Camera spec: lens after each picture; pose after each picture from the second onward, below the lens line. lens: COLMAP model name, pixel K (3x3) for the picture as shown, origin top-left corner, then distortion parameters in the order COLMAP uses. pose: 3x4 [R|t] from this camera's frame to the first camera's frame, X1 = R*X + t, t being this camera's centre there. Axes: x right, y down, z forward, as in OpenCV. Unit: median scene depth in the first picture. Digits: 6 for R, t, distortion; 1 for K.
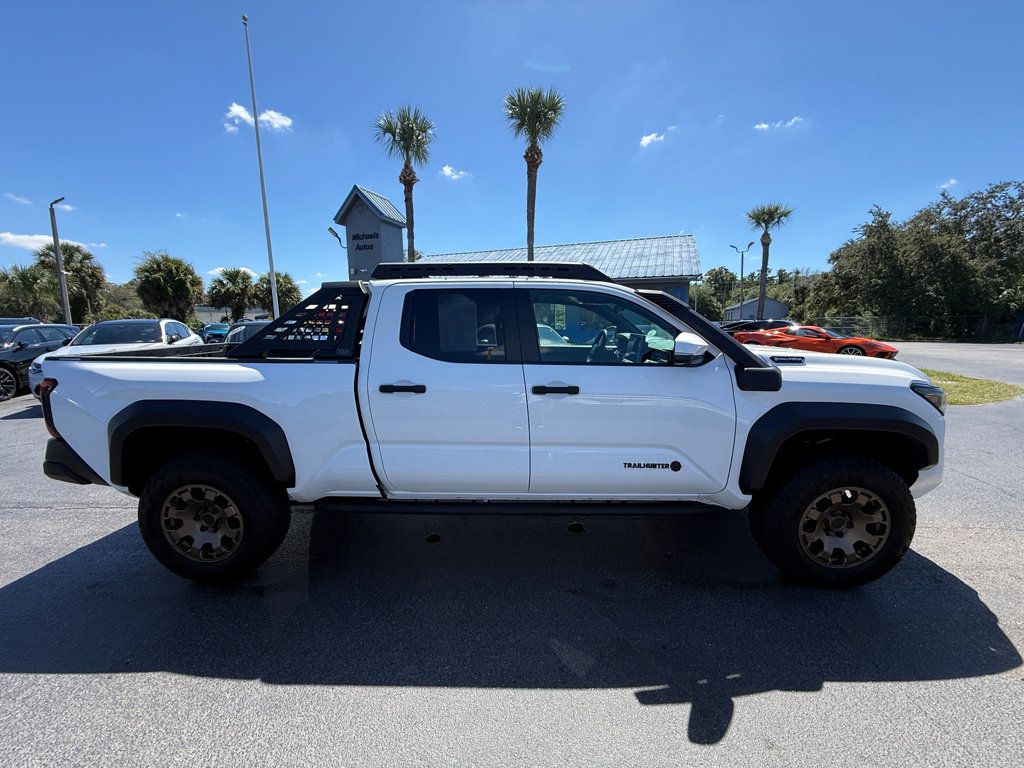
lens RADIAL K [[411.3, 0, 512.0], [0, 411.3, 384.0], [0, 0, 1]] dist [-0.000058, -0.000035]
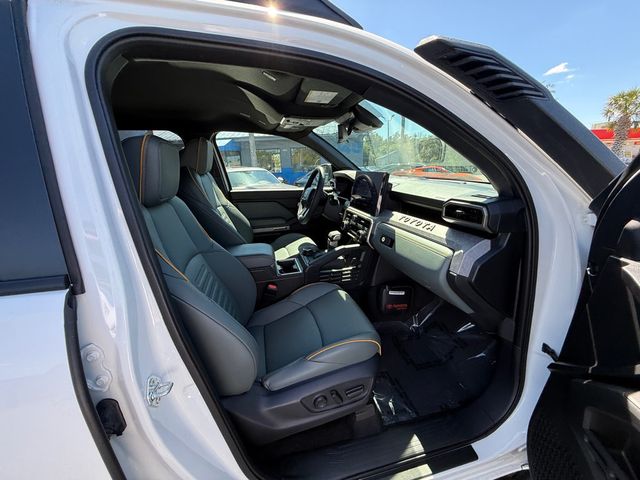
lens RADIAL K [[257.0, 0, 320.0], [0, 257.0, 240.0], [0, 0, 1]] dist [-0.000058, -0.000035]
pose [[0.964230, -0.090279, 0.249218, 0.084007], [0.059134, 0.989781, 0.129756, -0.053663], [-0.258386, -0.110378, 0.959715, 0.470469]]
